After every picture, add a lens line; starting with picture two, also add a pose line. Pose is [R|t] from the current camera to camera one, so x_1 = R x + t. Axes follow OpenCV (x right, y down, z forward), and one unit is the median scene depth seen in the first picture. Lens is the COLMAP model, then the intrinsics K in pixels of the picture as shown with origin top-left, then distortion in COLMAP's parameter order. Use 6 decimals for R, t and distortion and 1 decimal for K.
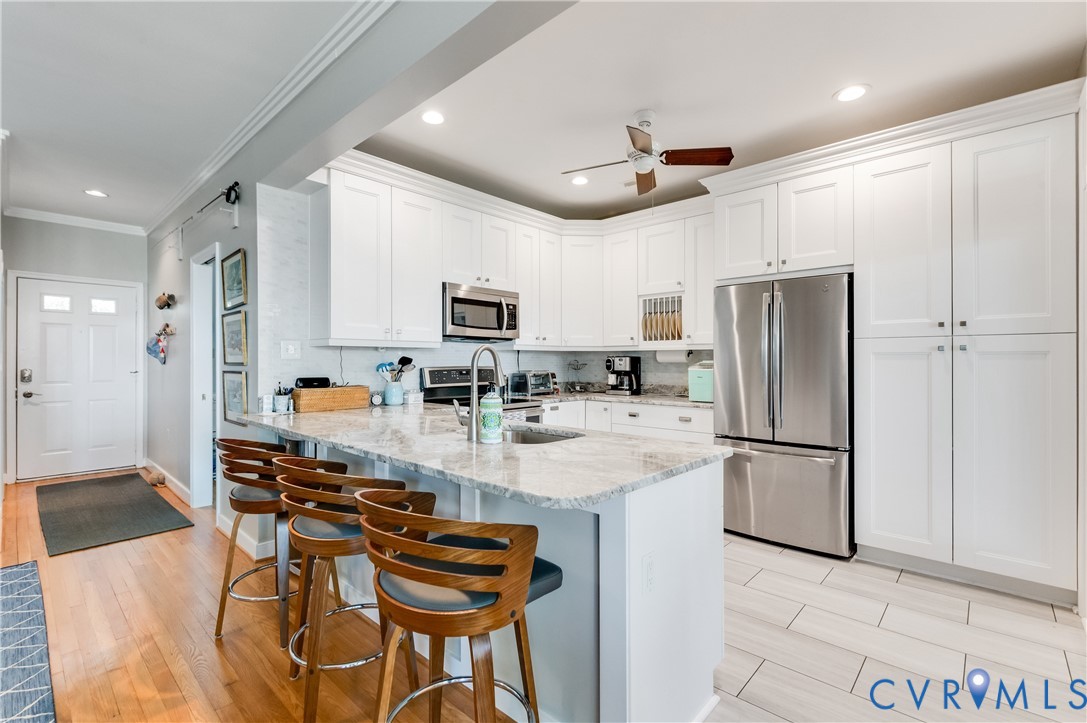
lens RADIAL K [[484.4, 0, 513.0], [0, 484.4, 364.0], [0, 0, 1]] dist [0.004998, -0.001390]
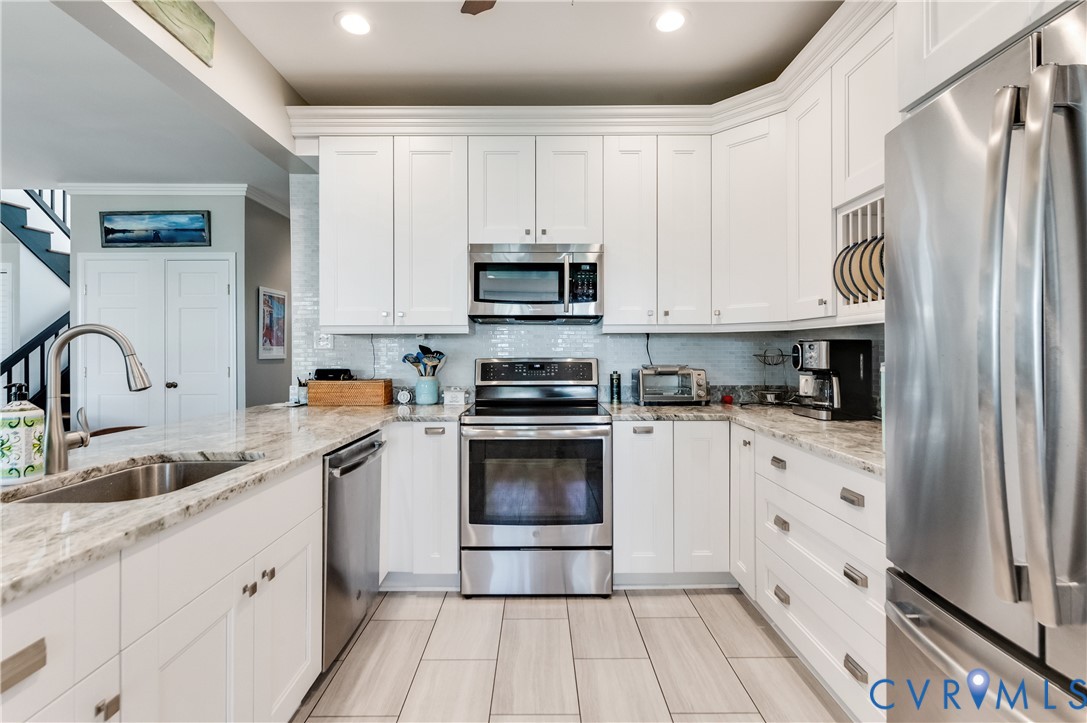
lens RADIAL K [[489.7, 0, 536.0], [0, 489.7, 353.6], [0, 0, 1]] dist [0.004935, -0.003131]
pose [[0.701065, 0.000045, -0.713097, 0.479085], [-0.000839, 0.999999, -0.000761, -0.001028], [0.713097, 0.001132, 0.701065, 0.559002]]
